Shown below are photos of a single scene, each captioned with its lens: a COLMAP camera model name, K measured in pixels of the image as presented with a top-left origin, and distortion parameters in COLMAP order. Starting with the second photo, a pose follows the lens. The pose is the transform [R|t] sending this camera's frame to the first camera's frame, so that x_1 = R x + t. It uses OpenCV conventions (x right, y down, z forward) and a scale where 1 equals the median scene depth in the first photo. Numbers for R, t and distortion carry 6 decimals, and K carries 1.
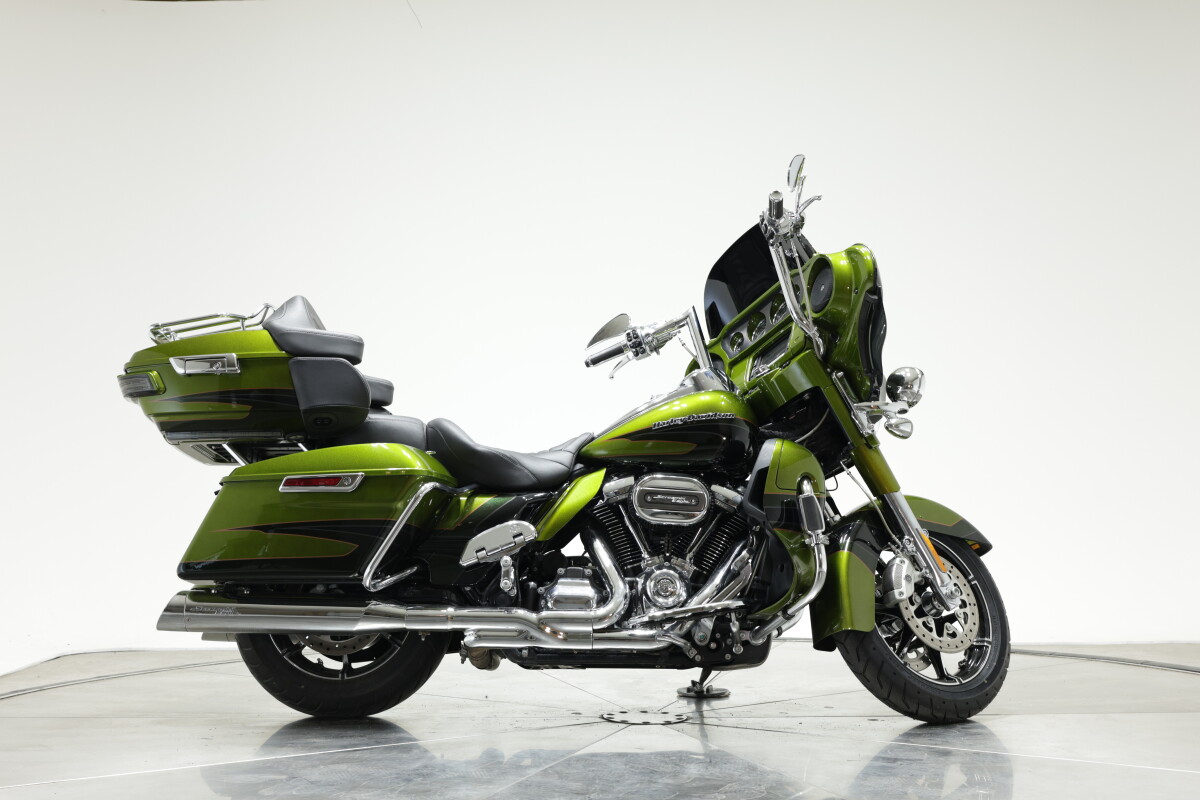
lens RADIAL K [[1665.2, 0, 600.0], [0, 1665.2, 400.0], [0, 0, 1]] dist [-0.029996, -0.019502]
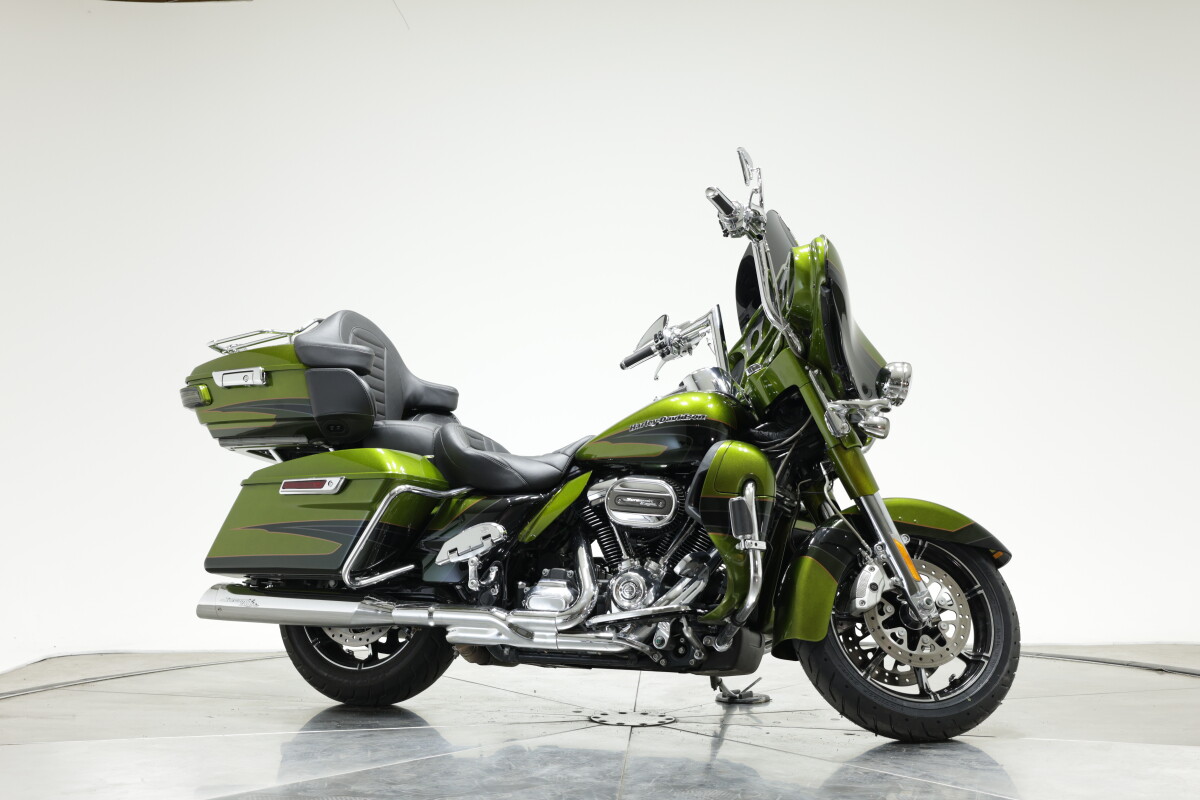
lens RADIAL K [[1665.2, 0, 600.0], [0, 1665.2, 400.0], [0, 0, 1]] dist [-0.029996, -0.019502]
pose [[0.934085, -0.018015, -0.356597, 0.374415], [0.019847, 0.999802, 0.001478, -0.003290], [0.356500, -0.008458, 0.934257, 0.061112]]
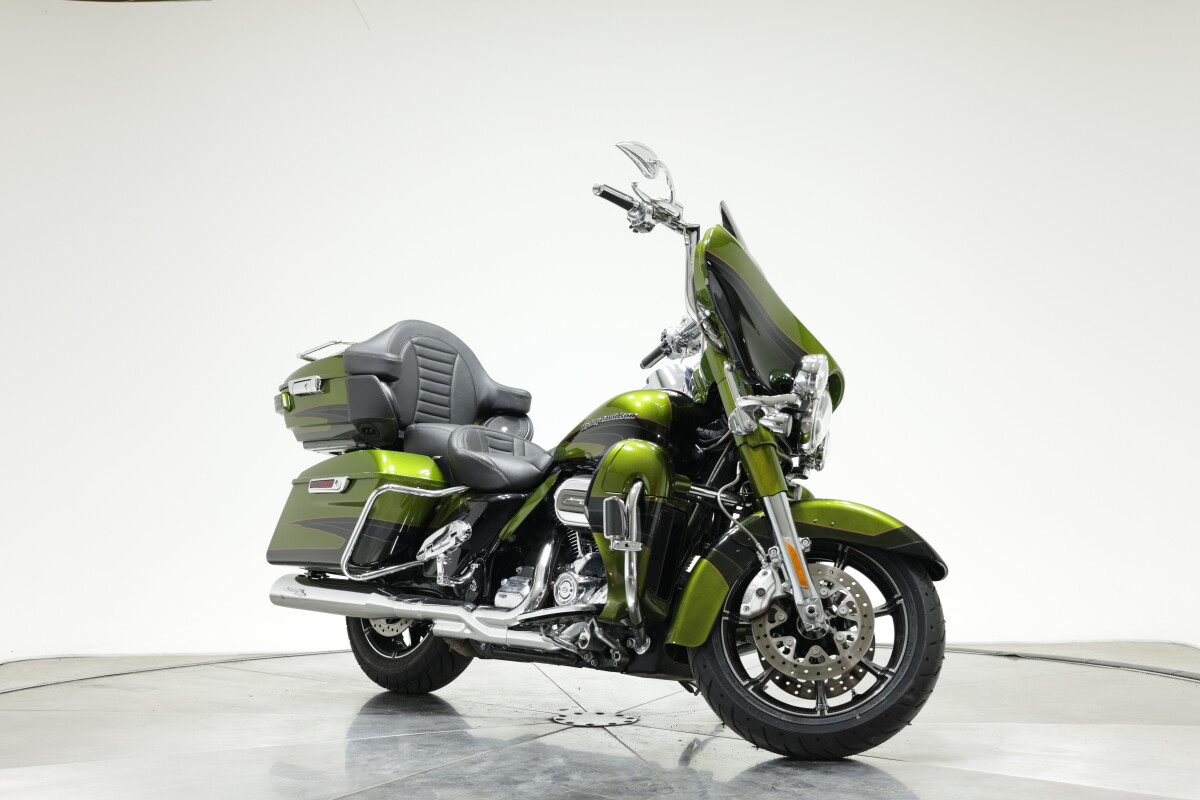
lens RADIAL K [[1665.2, 0, 600.0], [0, 1665.2, 400.0], [0, 0, 1]] dist [-0.029996, -0.019502]
pose [[0.713348, -0.034172, -0.699976, 0.746384], [0.035400, 0.999292, -0.012708, 0.011779], [0.699915, -0.015714, 0.714053, 0.296047]]
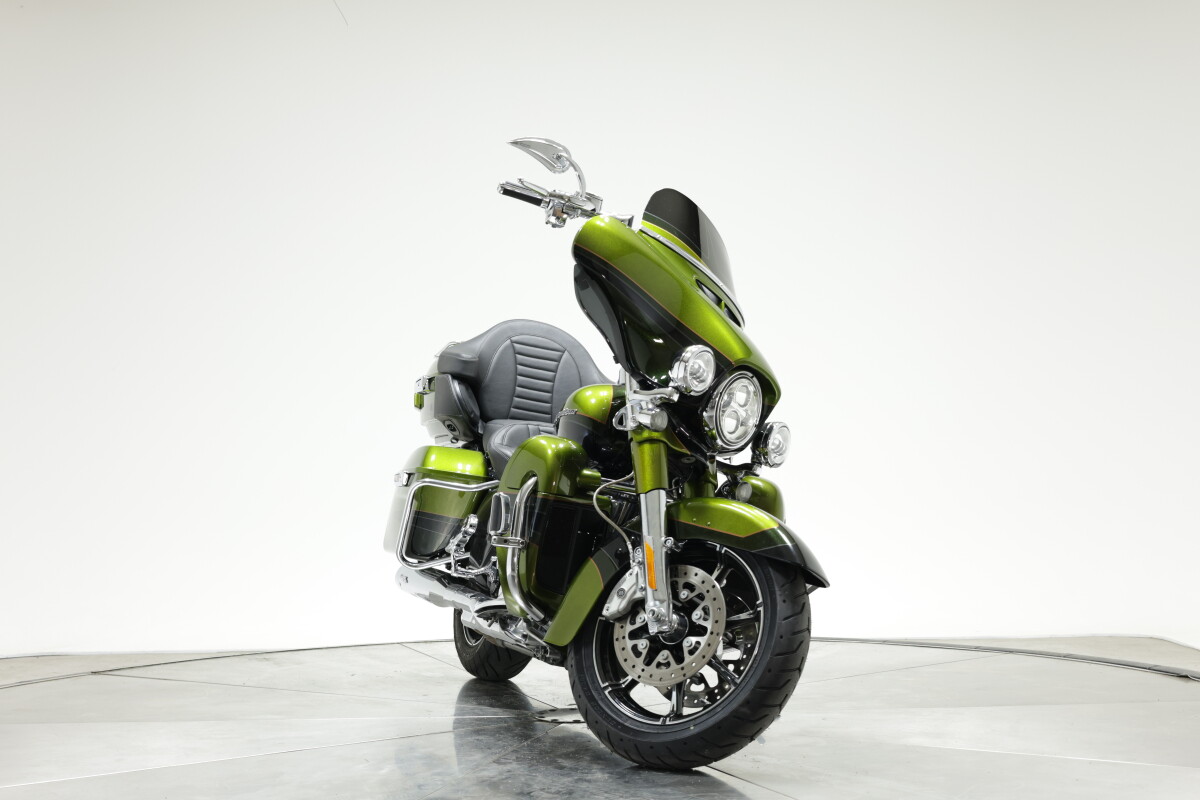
lens RADIAL K [[1695.8, 0, 600.0], [0, 1695.8, 400.0], [0, 0, 1]] dist [-0.021659, -0.023440]
pose [[0.361788, -0.037743, -0.931496, 1.000780], [0.040072, 0.998886, -0.024910, 0.027639], [0.931399, -0.028314, 0.362897, 0.661869]]
